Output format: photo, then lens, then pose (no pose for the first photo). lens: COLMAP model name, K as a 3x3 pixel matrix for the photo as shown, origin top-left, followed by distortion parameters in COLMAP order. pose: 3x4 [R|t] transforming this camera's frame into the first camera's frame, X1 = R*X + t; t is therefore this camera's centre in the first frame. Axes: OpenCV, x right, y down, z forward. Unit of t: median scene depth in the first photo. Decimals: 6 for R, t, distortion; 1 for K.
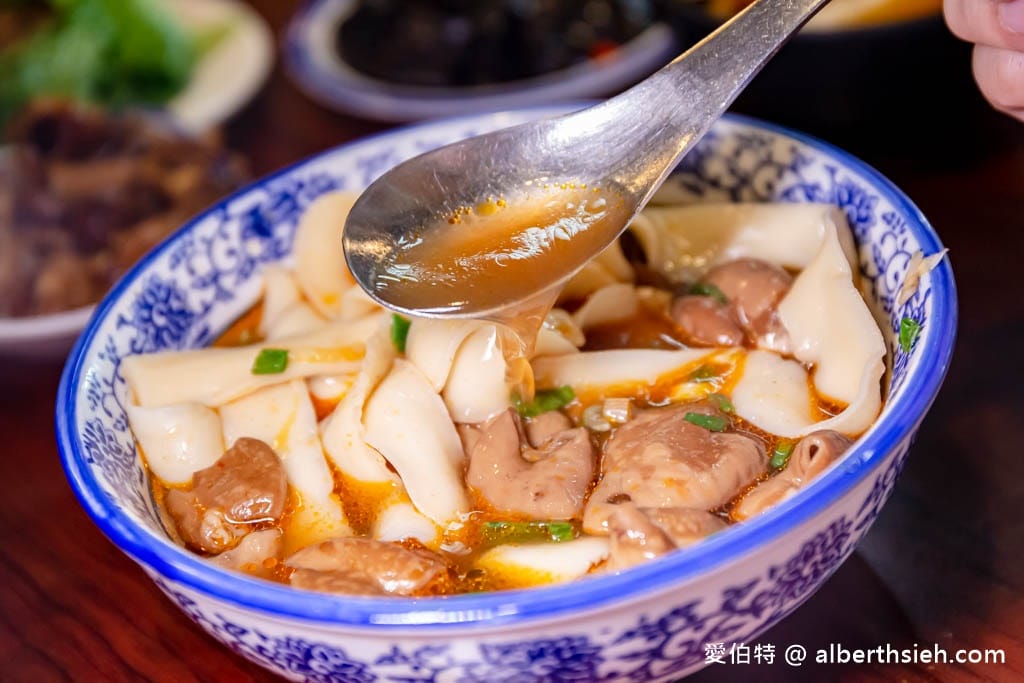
lens RADIAL K [[1870.6, 0, 512.0], [0, 1870.6, 341.5], [0, 0, 1]] dist [0.062882, 0.276457]
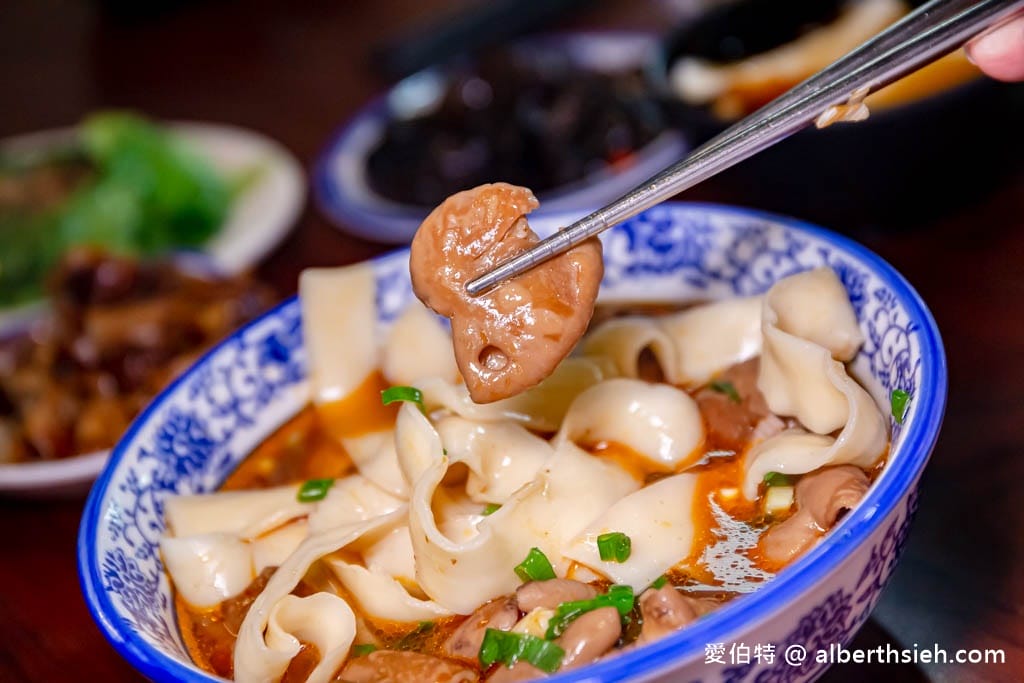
lens RADIAL K [[1870.6, 0, 512.0], [0, 1870.6, 341.5], [0, 0, 1]] dist [0.062882, 0.276457]
pose [[0.995589, -0.078067, -0.052044, 0.055599], [0.074393, 0.994829, -0.069144, 0.015368], [0.057172, 0.064967, 0.996248, -0.019449]]
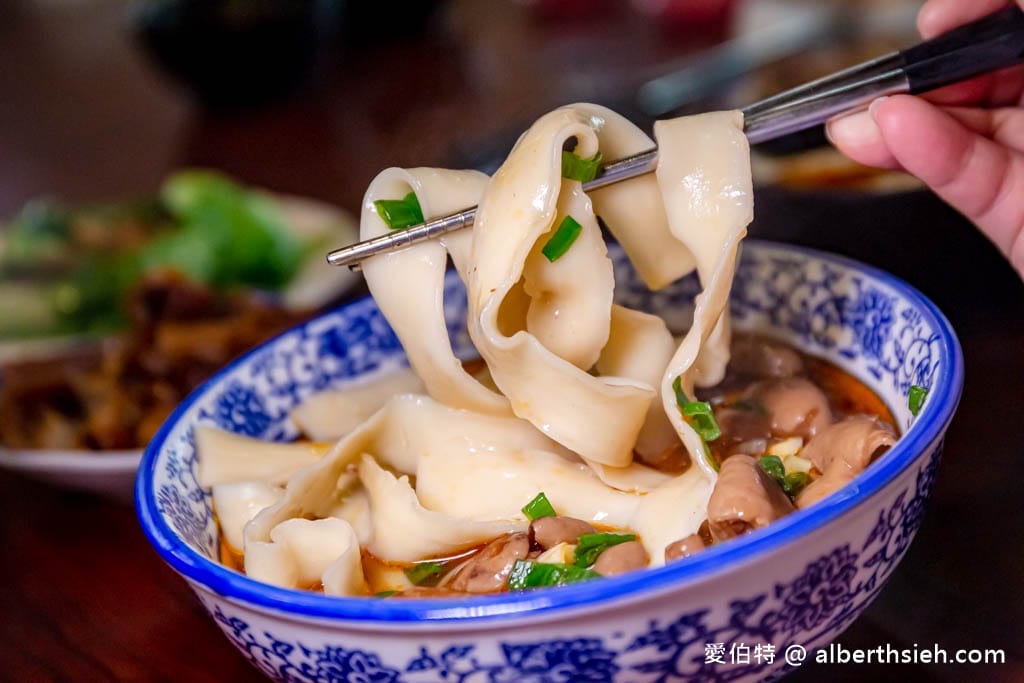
lens RADIAL K [[1870.6, 0, 512.0], [0, 1870.6, 341.5], [0, 0, 1]] dist [0.062882, 0.276457]
pose [[0.997105, -0.001909, -0.076012, 0.058824], [-0.011766, 0.983770, -0.179050, 0.150553], [0.075120, 0.179426, 0.980899, -0.072065]]
